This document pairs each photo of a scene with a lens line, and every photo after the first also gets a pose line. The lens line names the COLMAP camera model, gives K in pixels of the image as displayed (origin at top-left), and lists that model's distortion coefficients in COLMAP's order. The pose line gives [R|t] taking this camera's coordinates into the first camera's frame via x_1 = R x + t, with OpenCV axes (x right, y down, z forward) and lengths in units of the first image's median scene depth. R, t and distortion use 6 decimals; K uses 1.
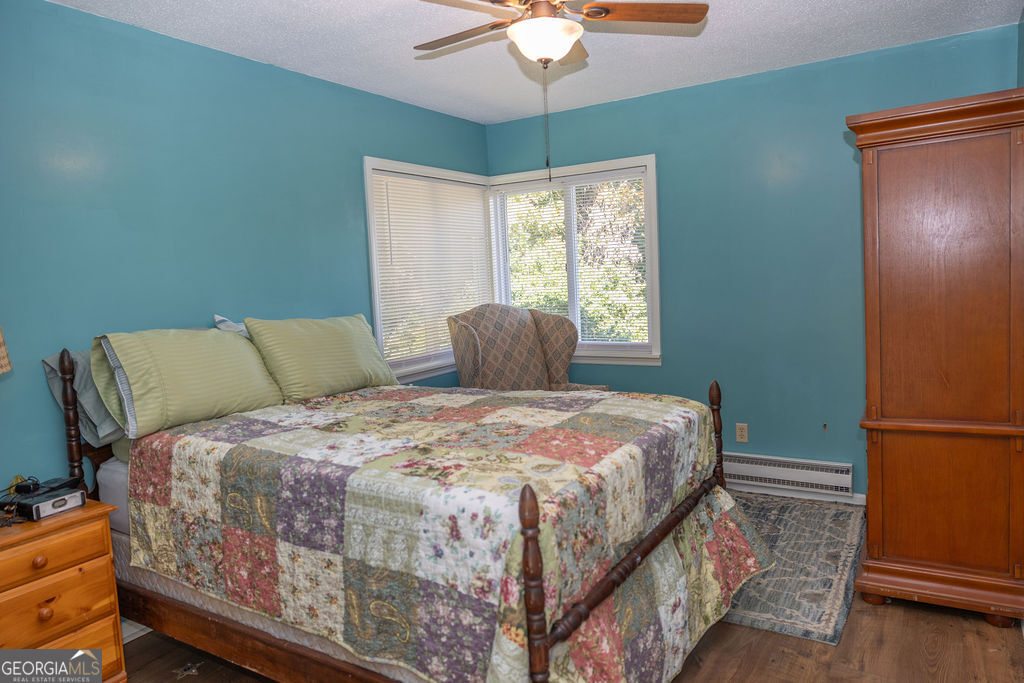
lens RADIAL K [[686.6, 0, 512.0], [0, 686.6, 341.5], [0, 0, 1]] dist [0.003422, 0.003603]
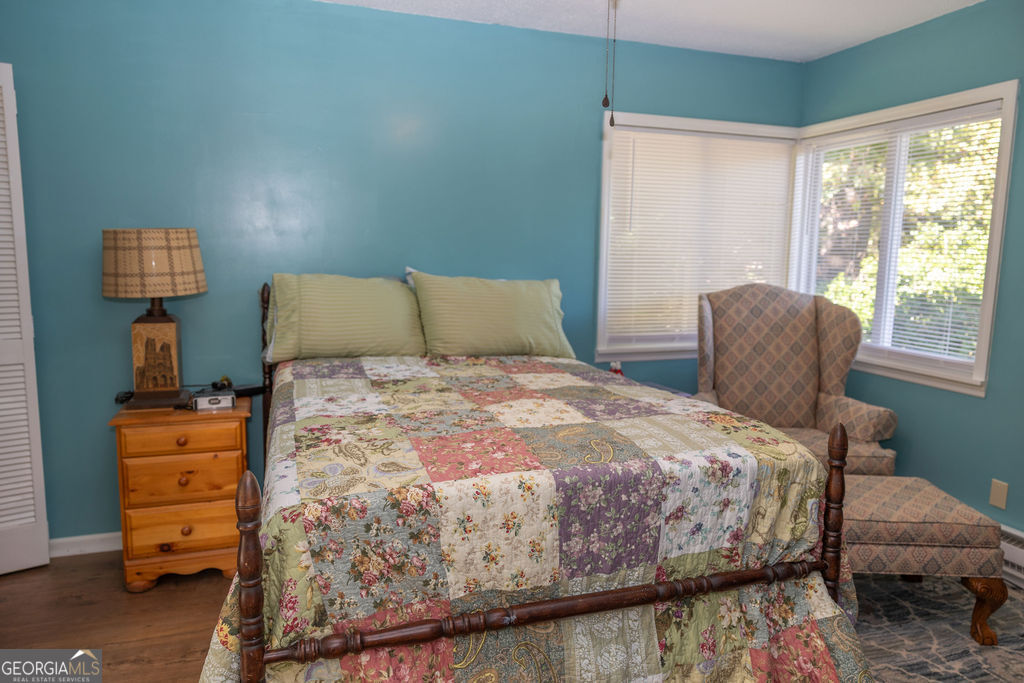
lens RADIAL K [[686.6, 0, 512.0], [0, 686.6, 341.5], [0, 0, 1]] dist [0.003422, 0.003603]
pose [[0.769093, 0.144093, -0.622683, 0.497665], [-0.114939, 0.989553, 0.087025, -0.045083], [0.628717, 0.004640, 0.777620, 0.323242]]
